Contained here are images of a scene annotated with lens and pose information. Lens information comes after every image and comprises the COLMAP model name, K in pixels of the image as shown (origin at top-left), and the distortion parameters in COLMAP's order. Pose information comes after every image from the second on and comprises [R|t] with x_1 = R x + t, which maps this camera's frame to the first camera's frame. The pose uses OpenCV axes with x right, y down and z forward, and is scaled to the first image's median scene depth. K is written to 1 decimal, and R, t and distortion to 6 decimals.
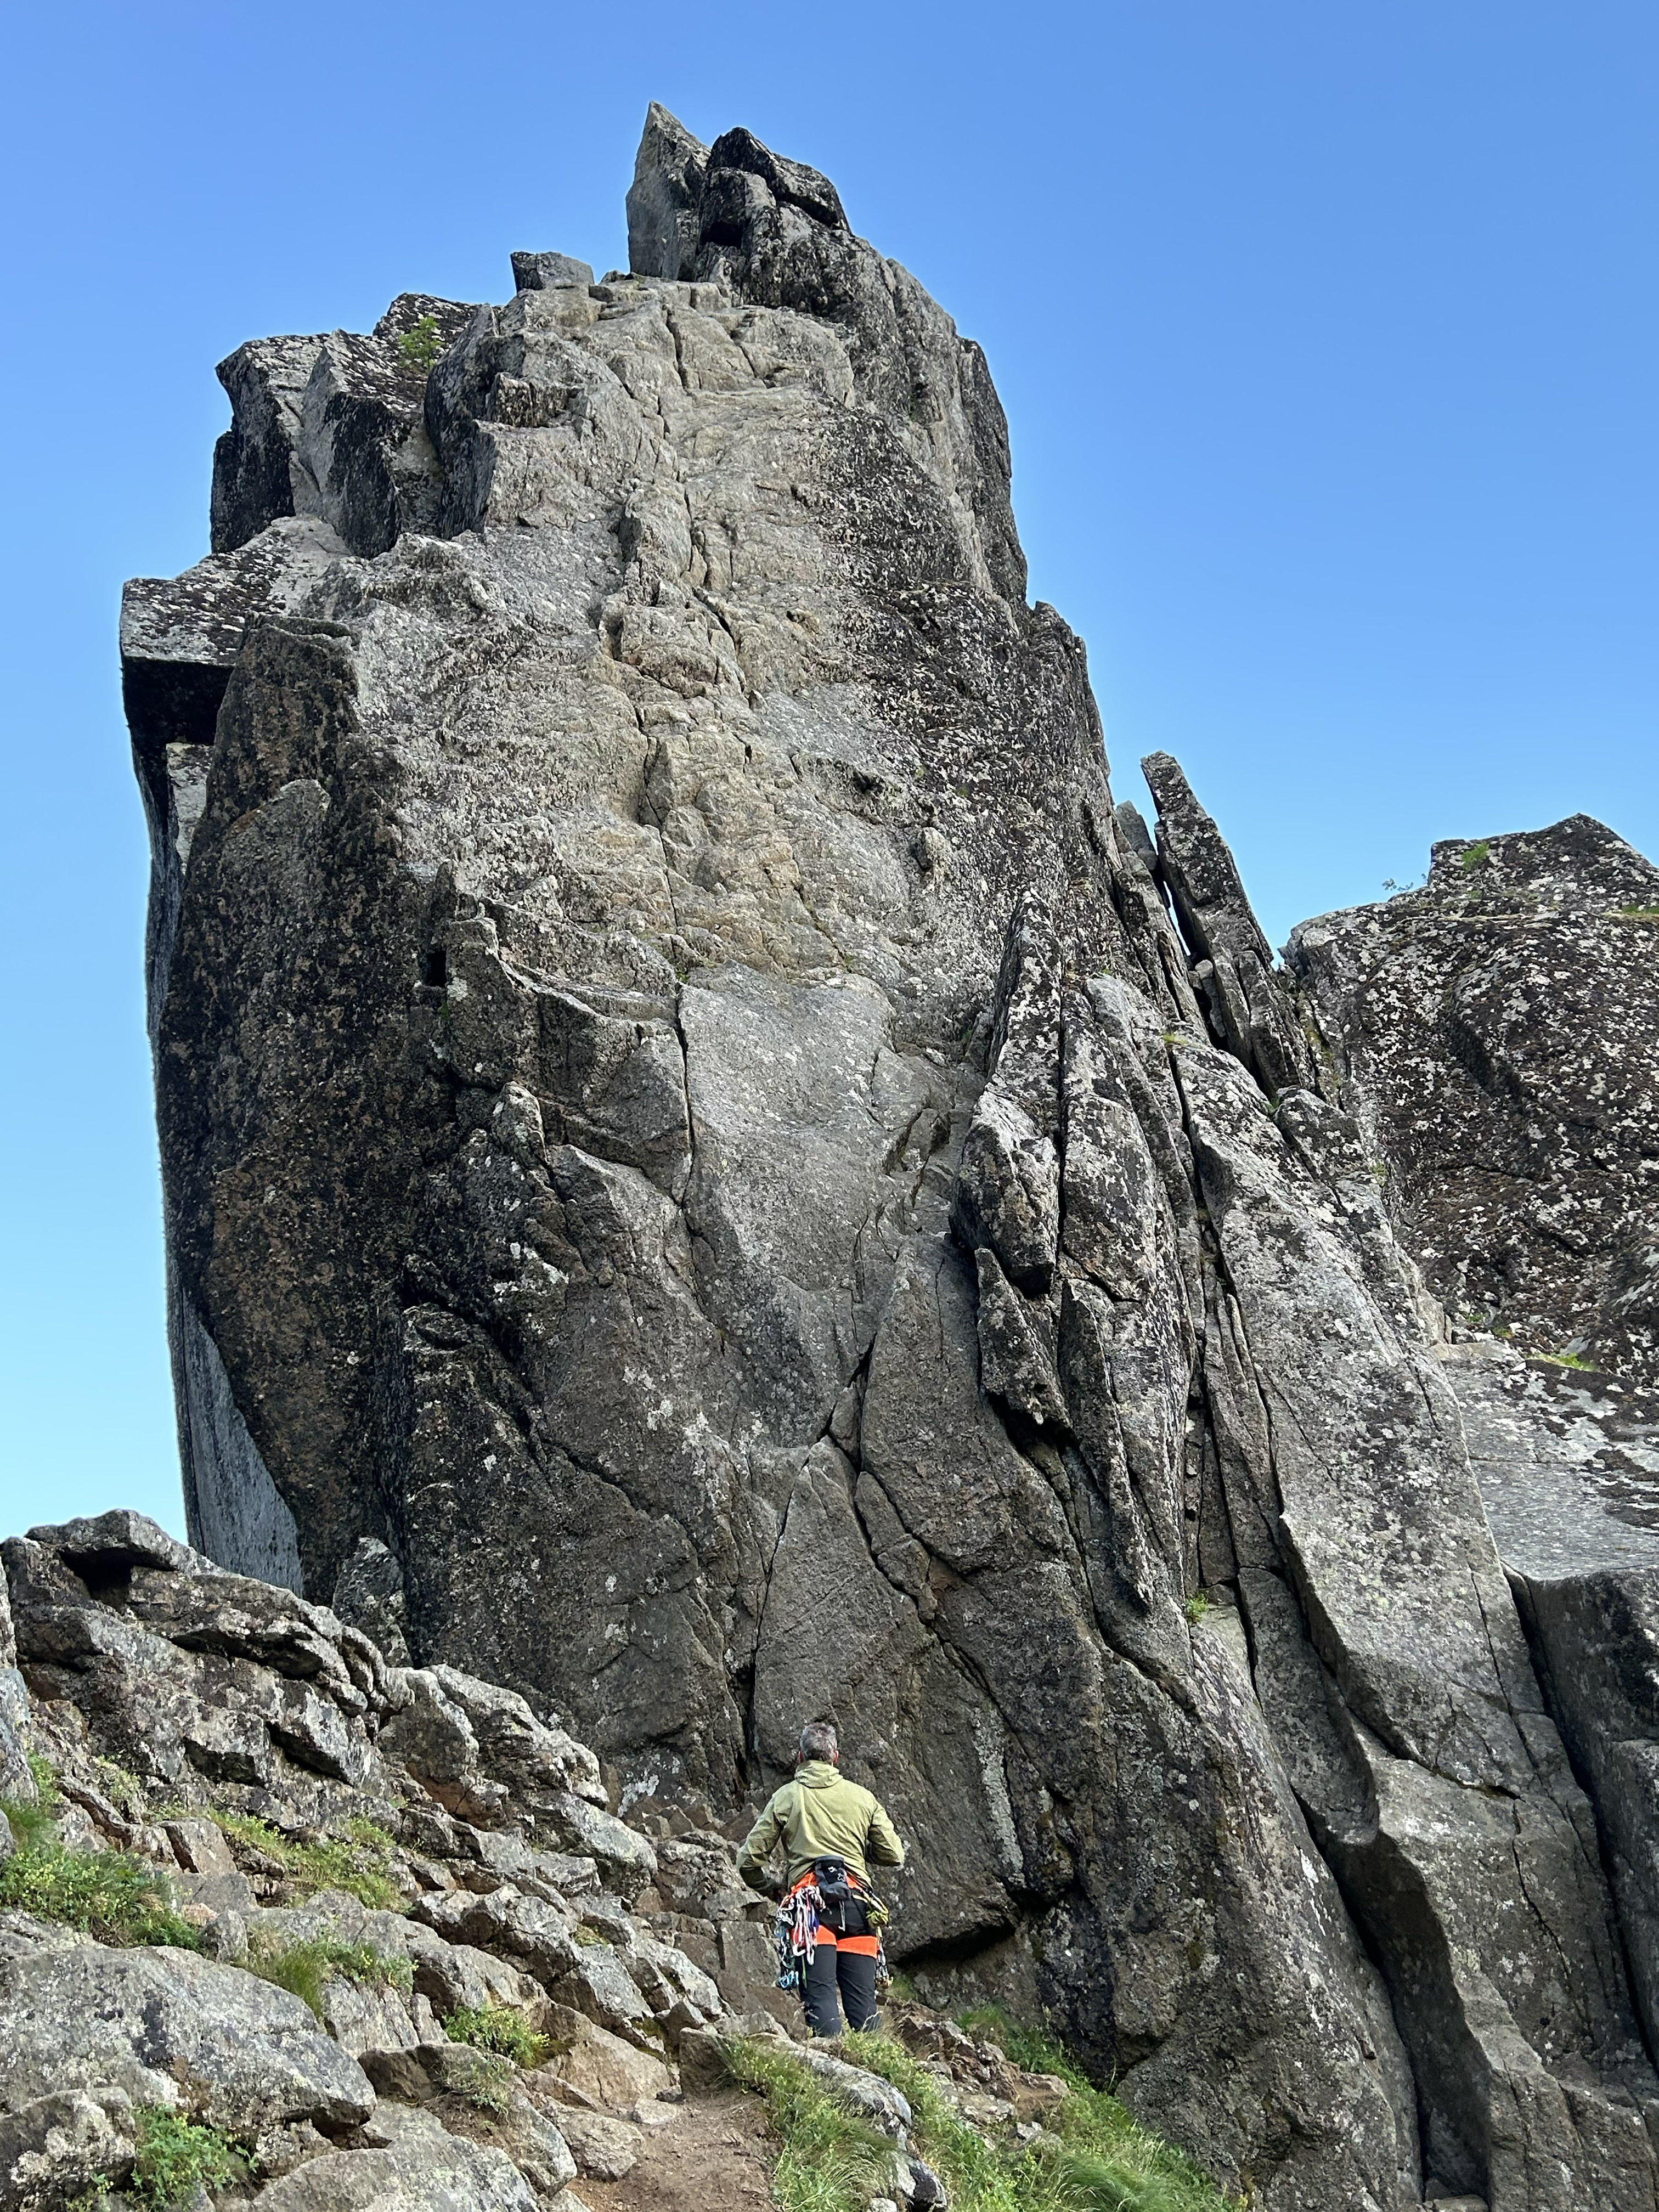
lens RADIAL K [[1929.2, 0, 848.4], [0, 1929.2, 1111.5], [0, 0, 1]] dist [0.068853, -0.023417]
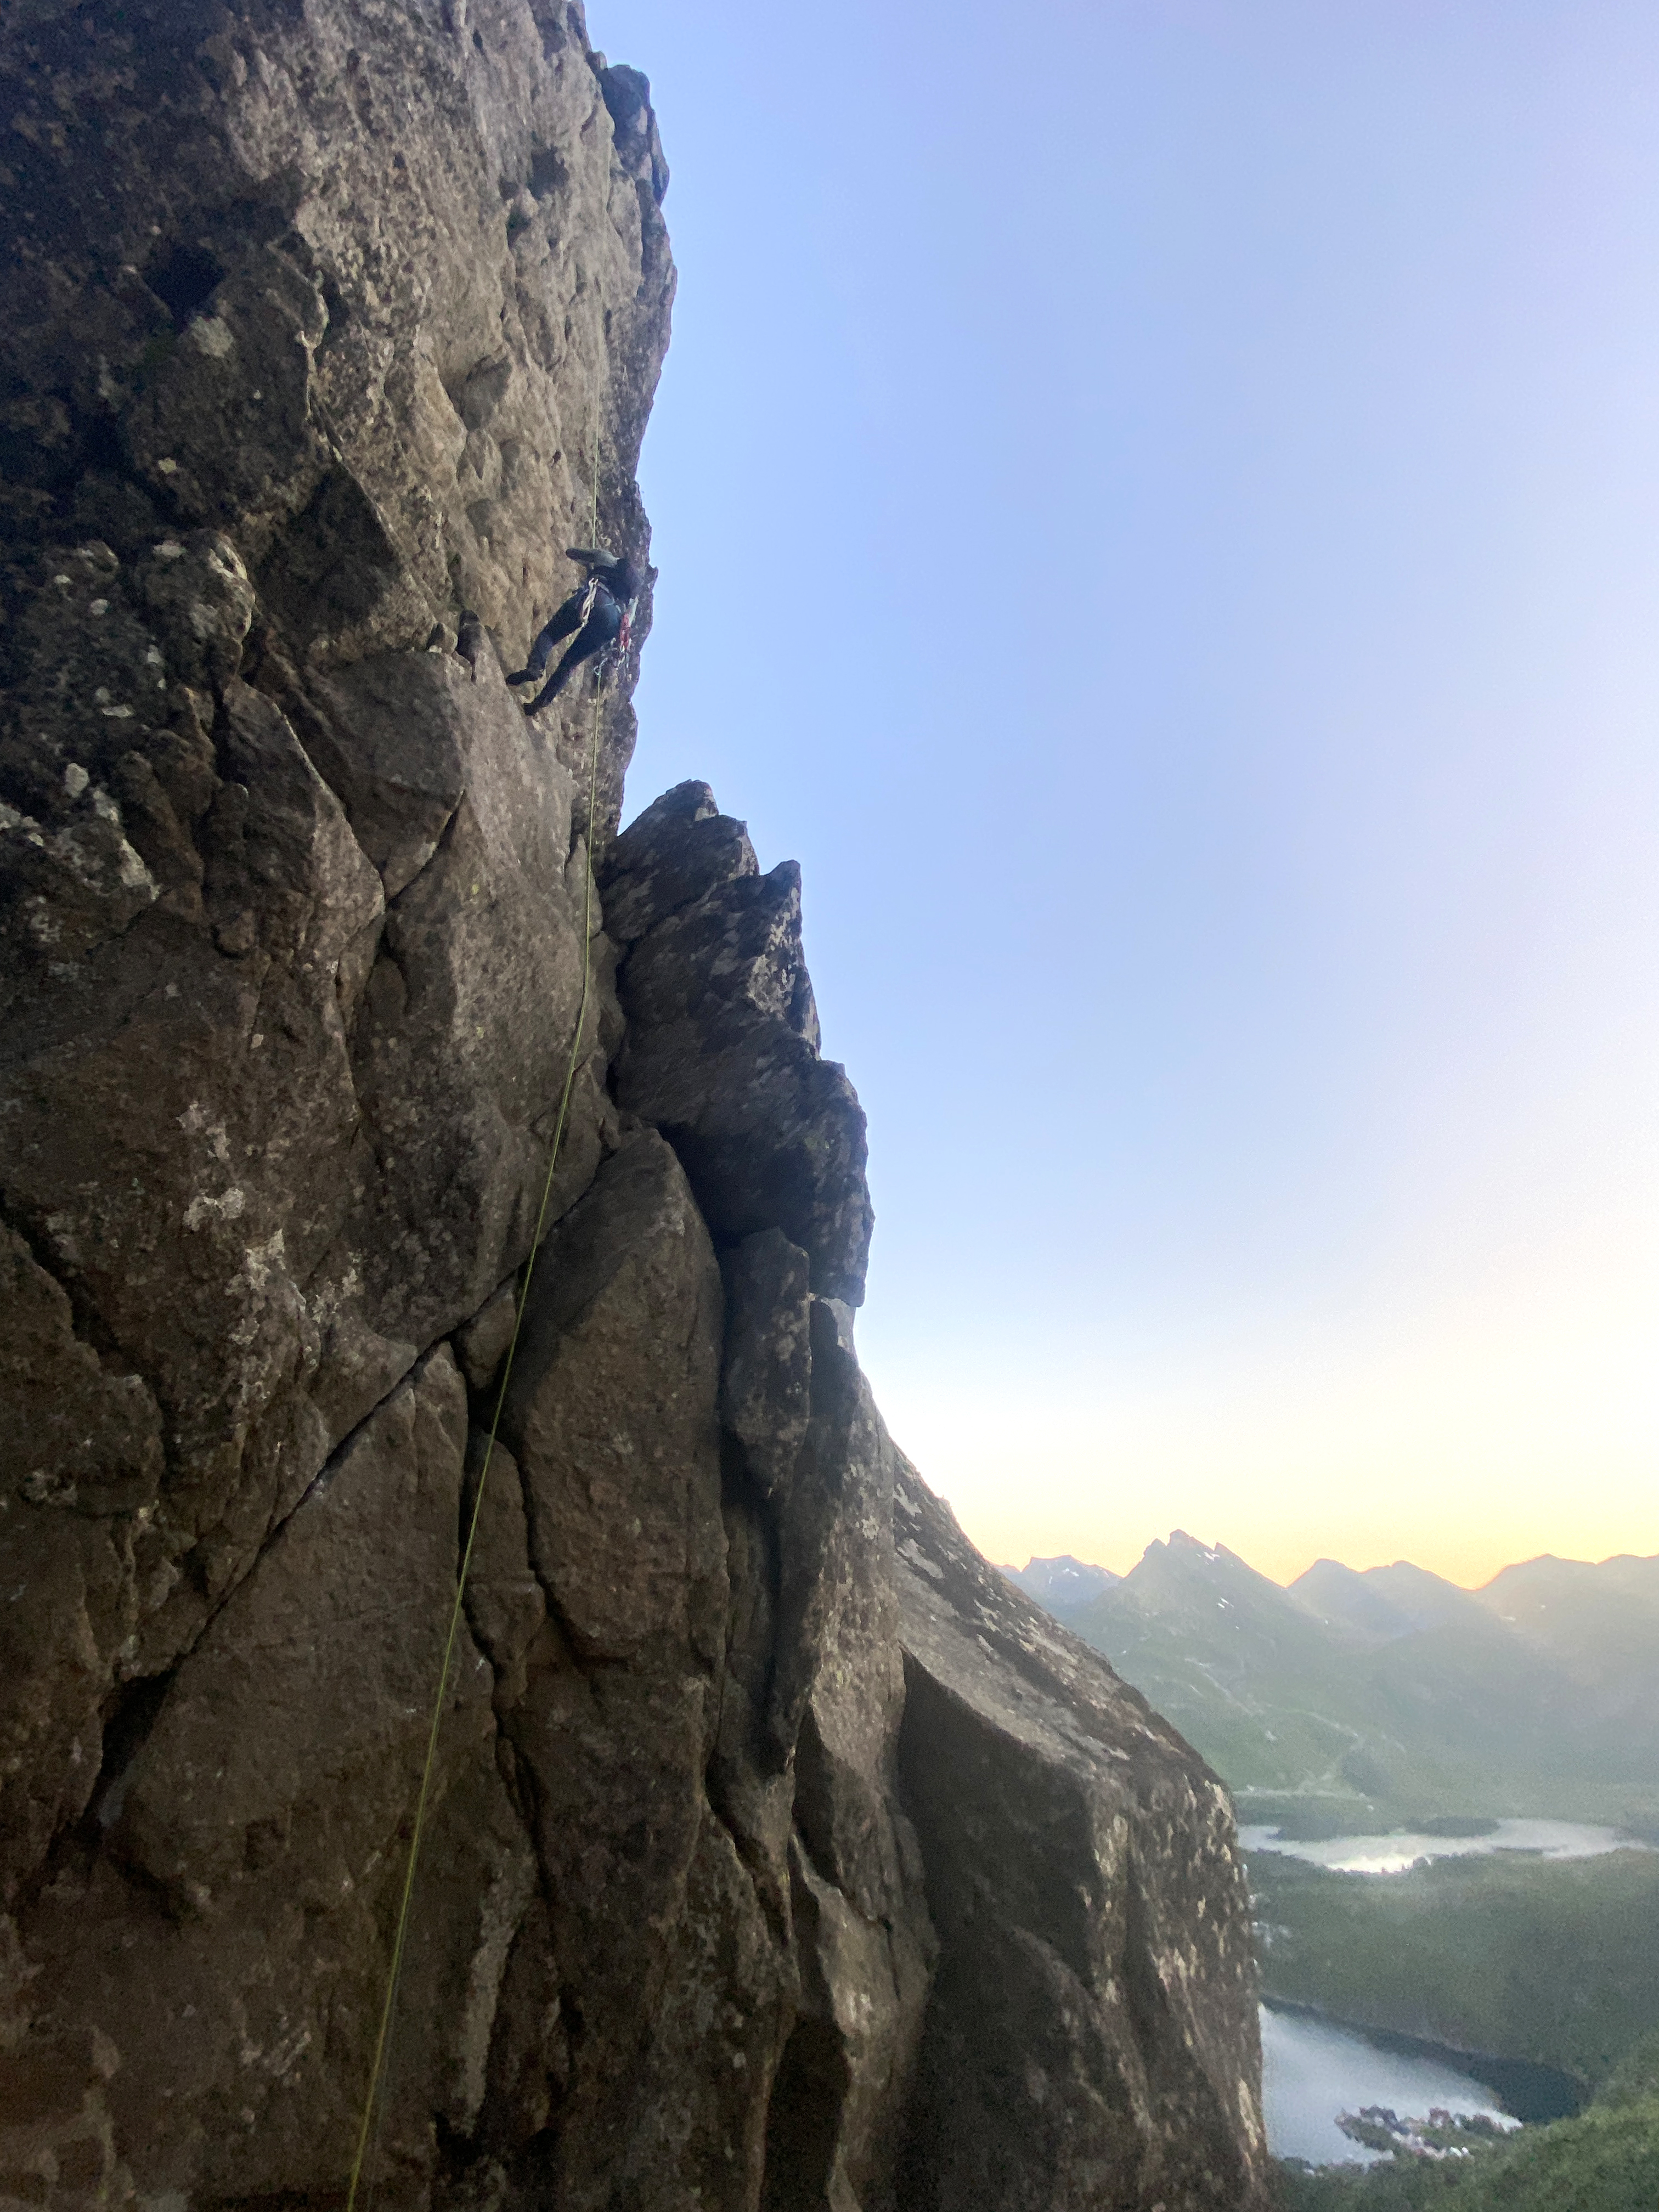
lens RADIAL K [[952.2, 0, 822.3], [0, 952.2, 1087.9], [0, 0, 1]] dist [0.002069, -0.012573]
pose [[0.580753, 0.480857, 0.656888, -0.186953], [-0.582229, 0.809305, -0.077683, 0.039923], [-0.568977, -0.337345, 0.749975, 0.652327]]
